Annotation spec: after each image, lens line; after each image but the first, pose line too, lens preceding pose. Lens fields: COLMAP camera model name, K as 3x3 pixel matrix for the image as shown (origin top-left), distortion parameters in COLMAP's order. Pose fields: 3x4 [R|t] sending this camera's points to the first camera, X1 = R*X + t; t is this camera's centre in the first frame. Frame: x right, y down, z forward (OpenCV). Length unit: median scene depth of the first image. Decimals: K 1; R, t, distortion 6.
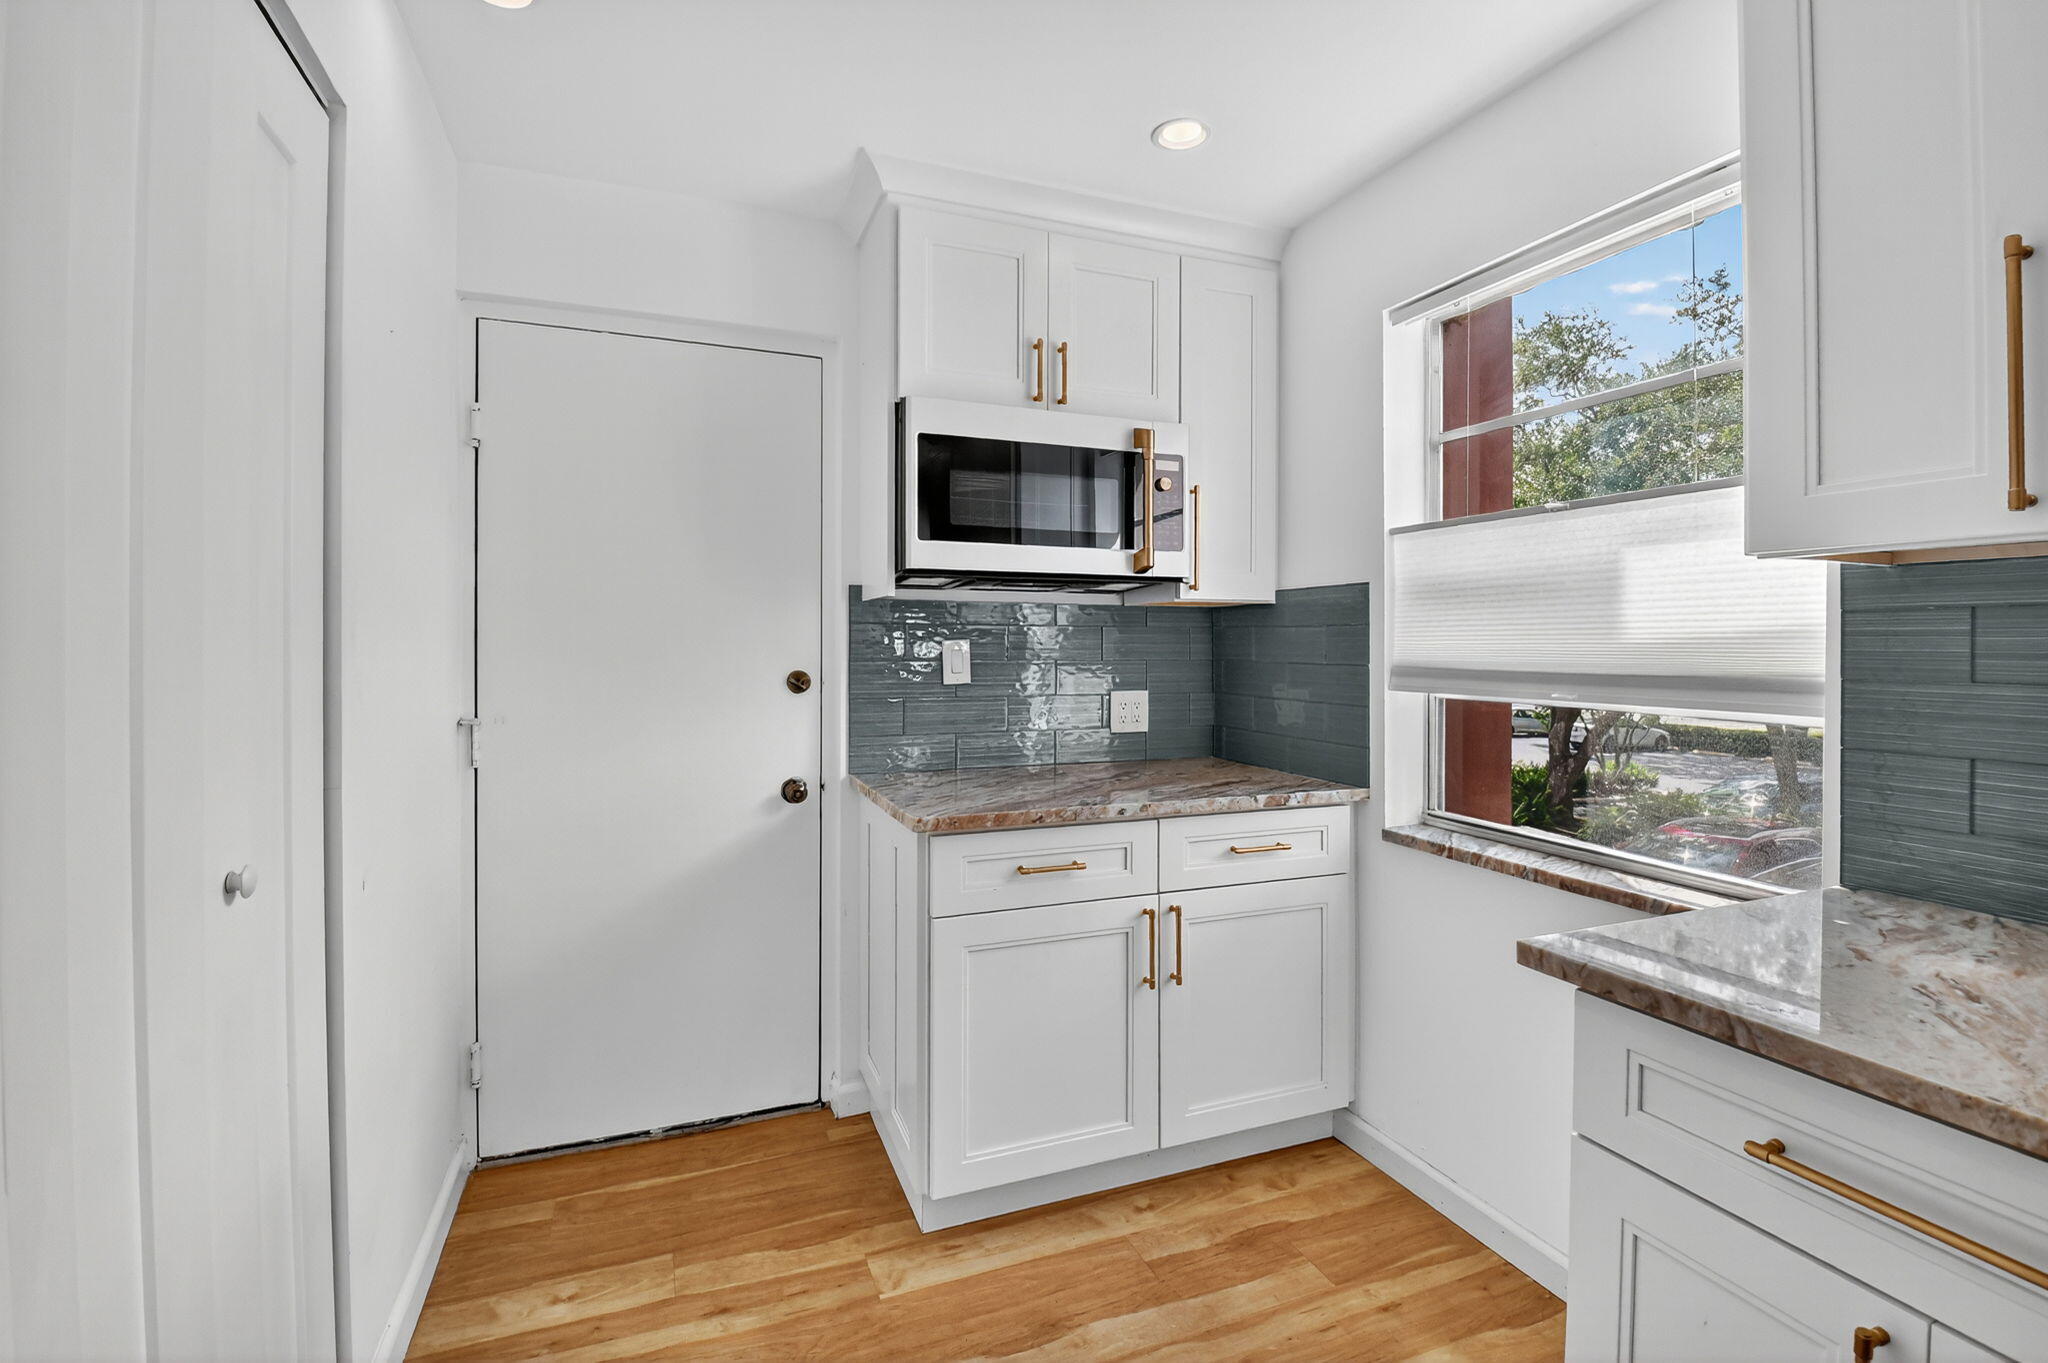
lens RADIAL K [[930.9, 0, 1024.1], [0, 930.9, 651.2], [0, 0, 1]] dist [0.013149, -0.022957]
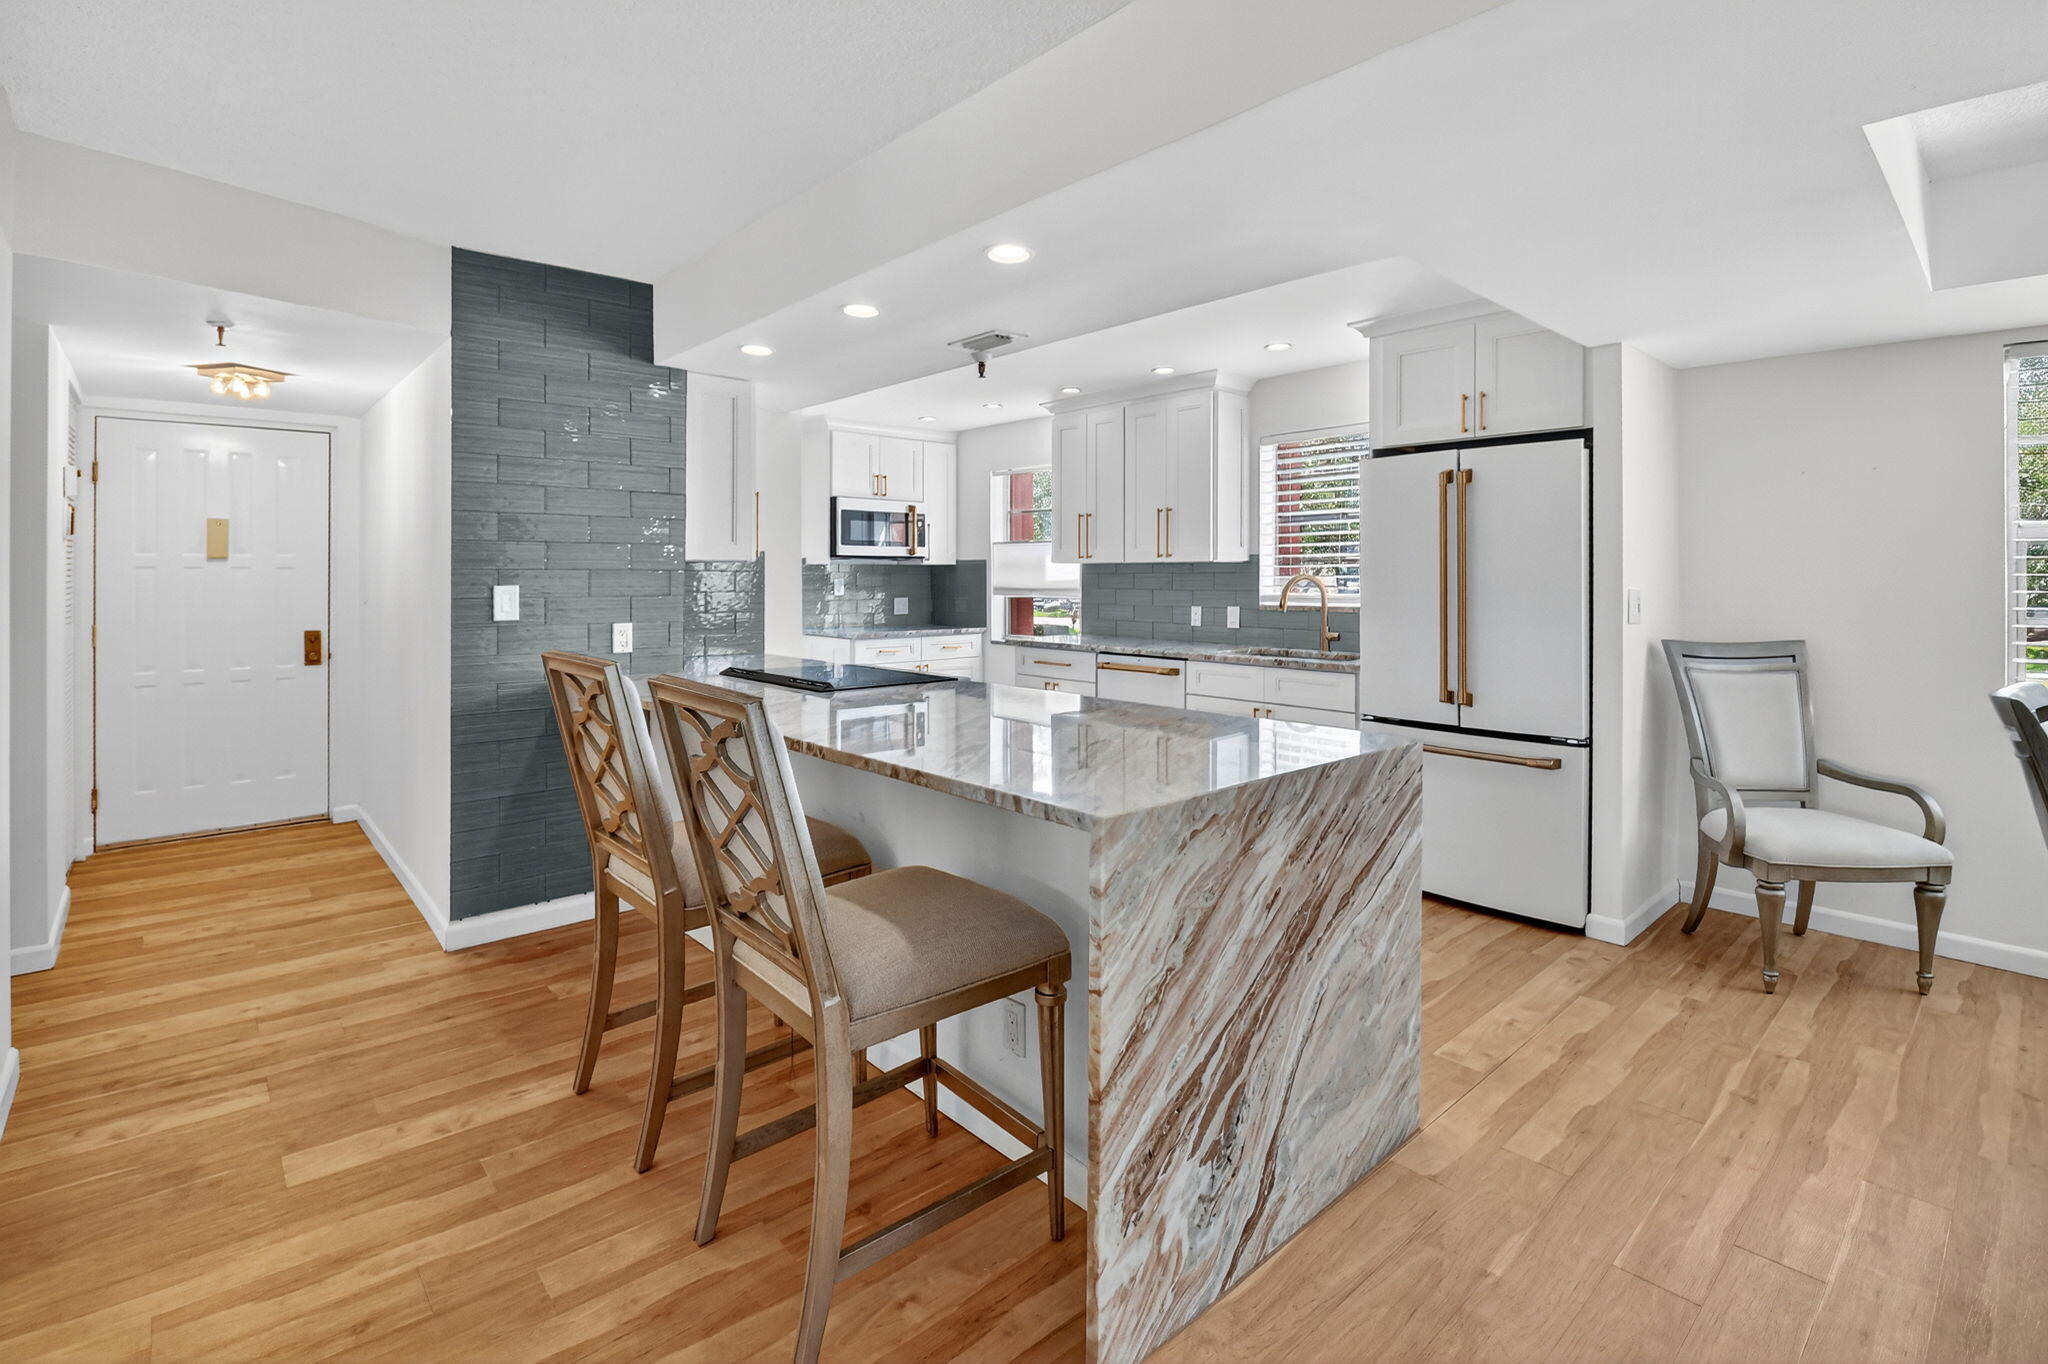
lens RADIAL K [[948.7, 0, 1024.4], [0, 948.7, 576.0], [0, 0, 1]] dist [0.001300, -0.022560]
pose [[0.938314, -0.002636, 0.345774, -0.578417], [0.004909, 0.999972, -0.005697, -0.002060], [-0.345749, 0.007043, 0.938300, -1.928616]]
